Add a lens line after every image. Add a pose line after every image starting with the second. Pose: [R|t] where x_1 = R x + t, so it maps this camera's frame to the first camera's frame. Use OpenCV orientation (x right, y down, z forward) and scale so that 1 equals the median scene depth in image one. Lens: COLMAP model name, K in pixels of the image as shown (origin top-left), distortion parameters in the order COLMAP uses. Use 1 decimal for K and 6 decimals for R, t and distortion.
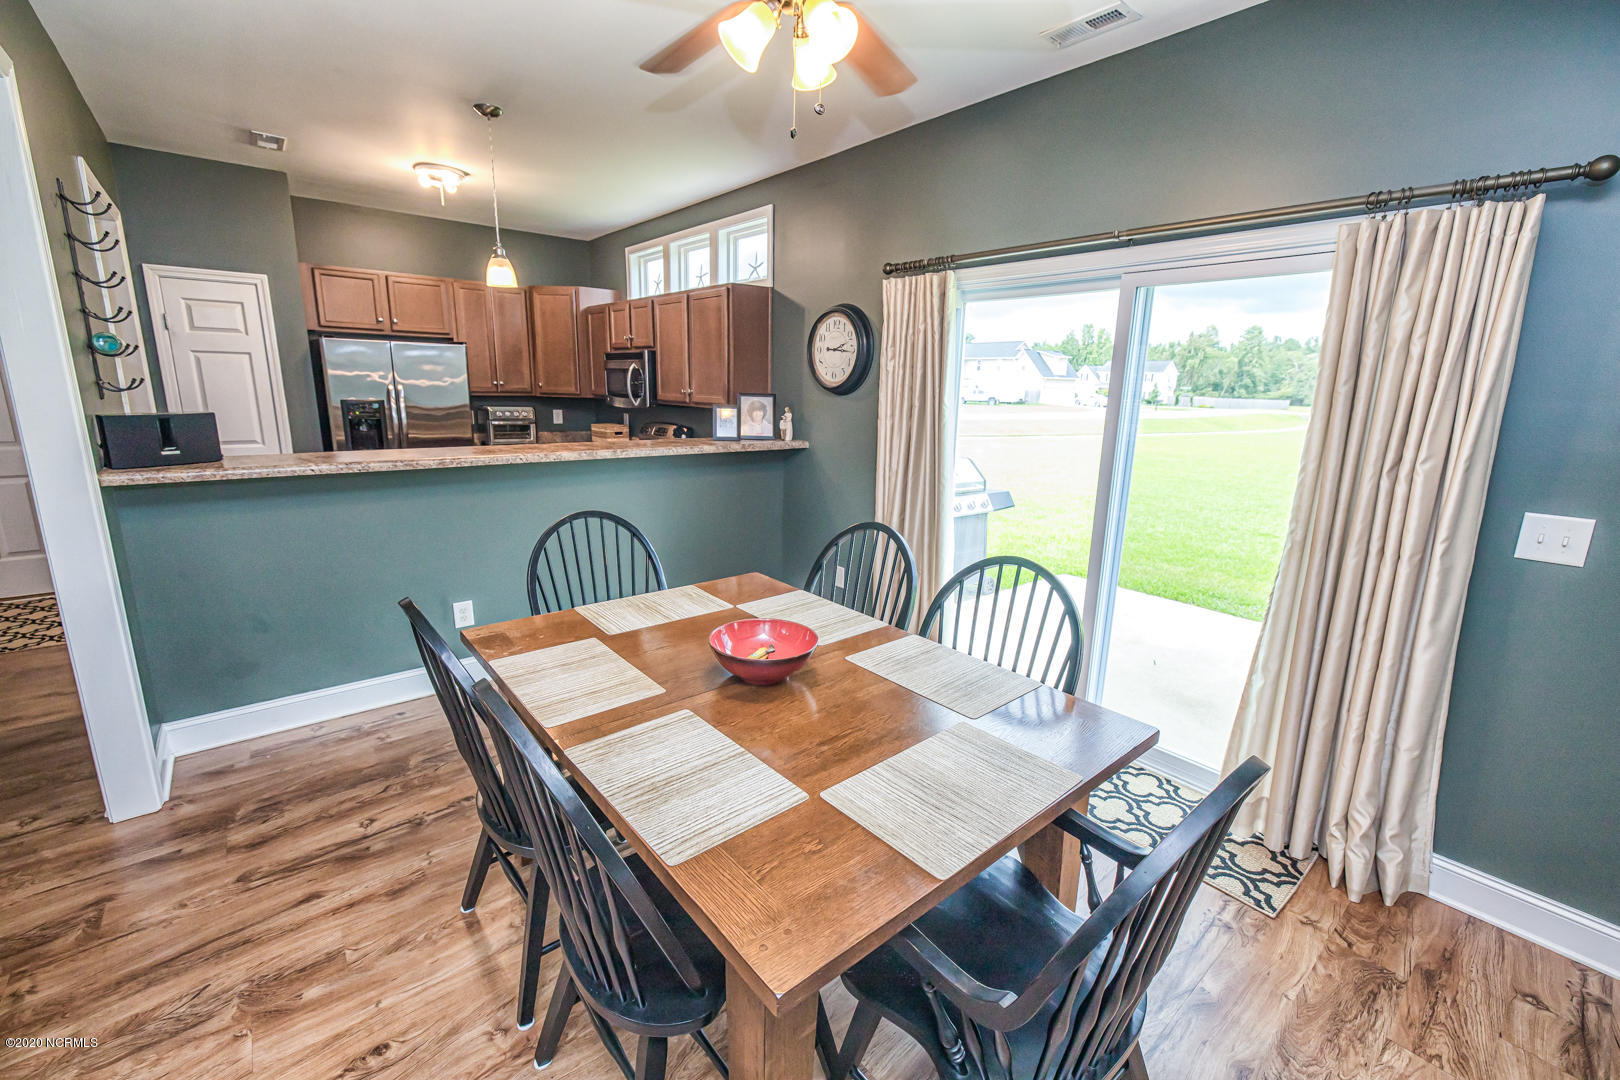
lens RADIAL K [[680.5, 0, 809.2], [0, 680.5, 534.6], [0, 0, 1]] dist [-0.000921, -0.002002]
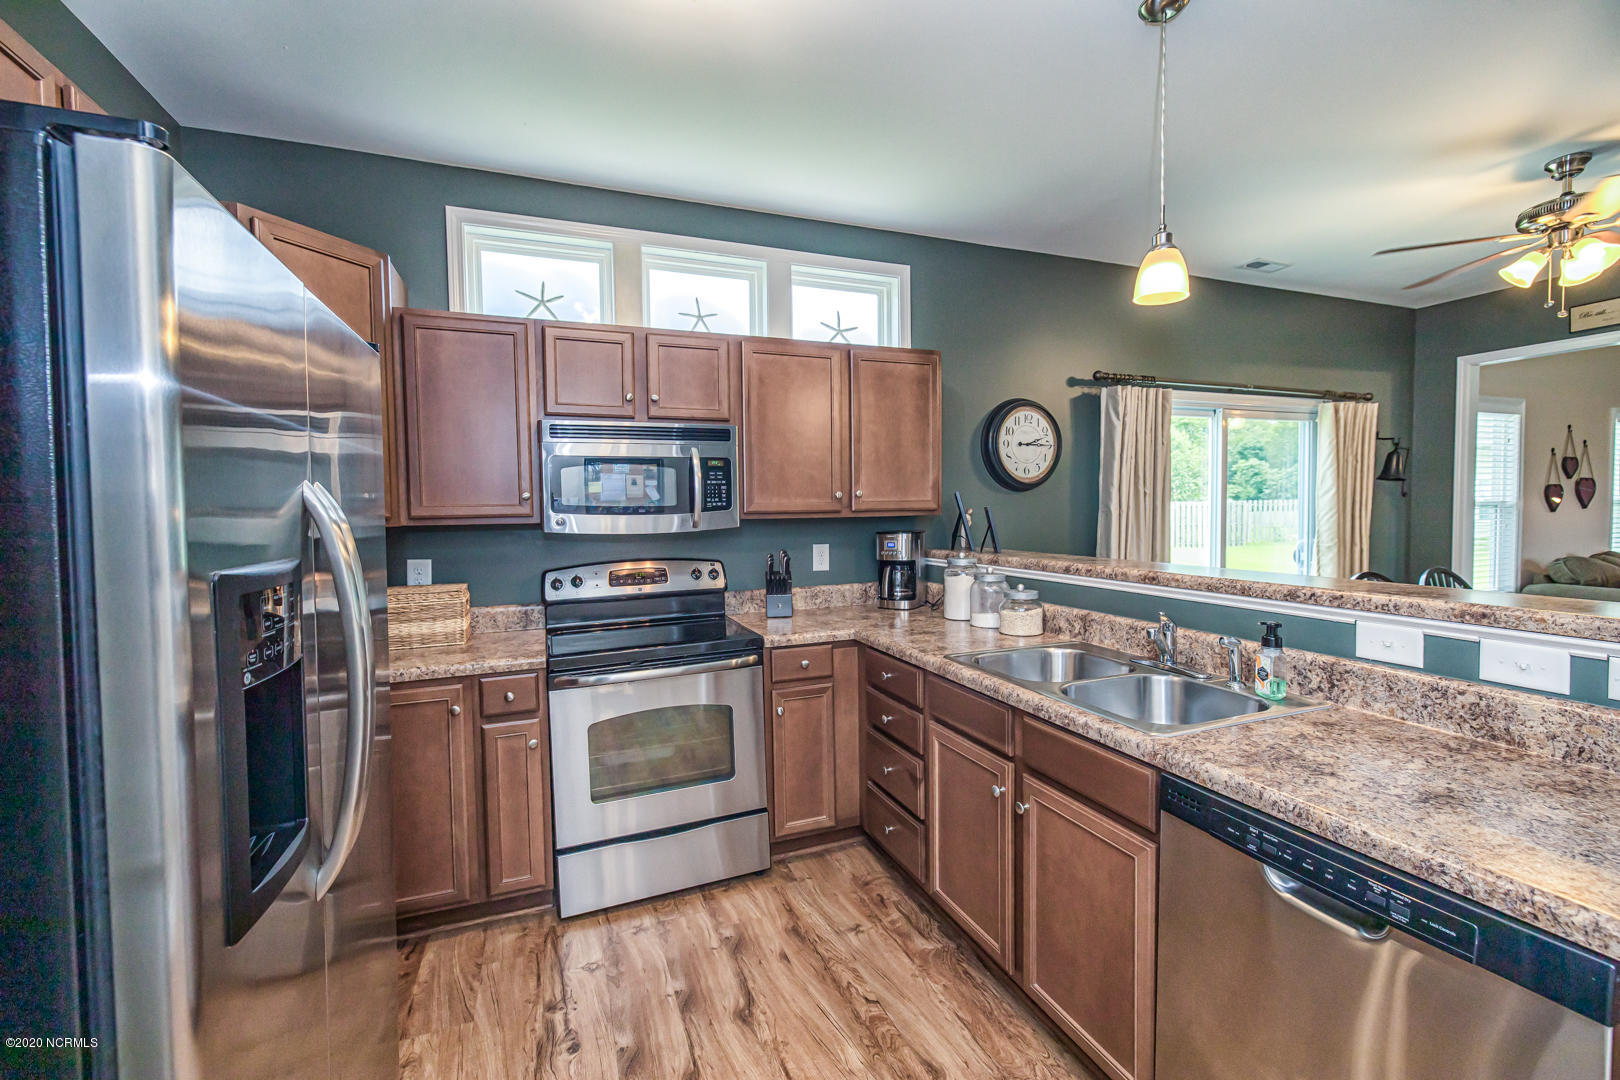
lens RADIAL K [[680.5, 0, 810.1], [0, 680.5, 523.7], [0, 0, 1]] dist [-0.000921, -0.002002]
pose [[0.316022, -0.075590, 0.945736, -0.822681], [0.220015, 0.975486, 0.004449, -0.198753], [-0.922888, 0.206671, 0.324906, 0.842652]]
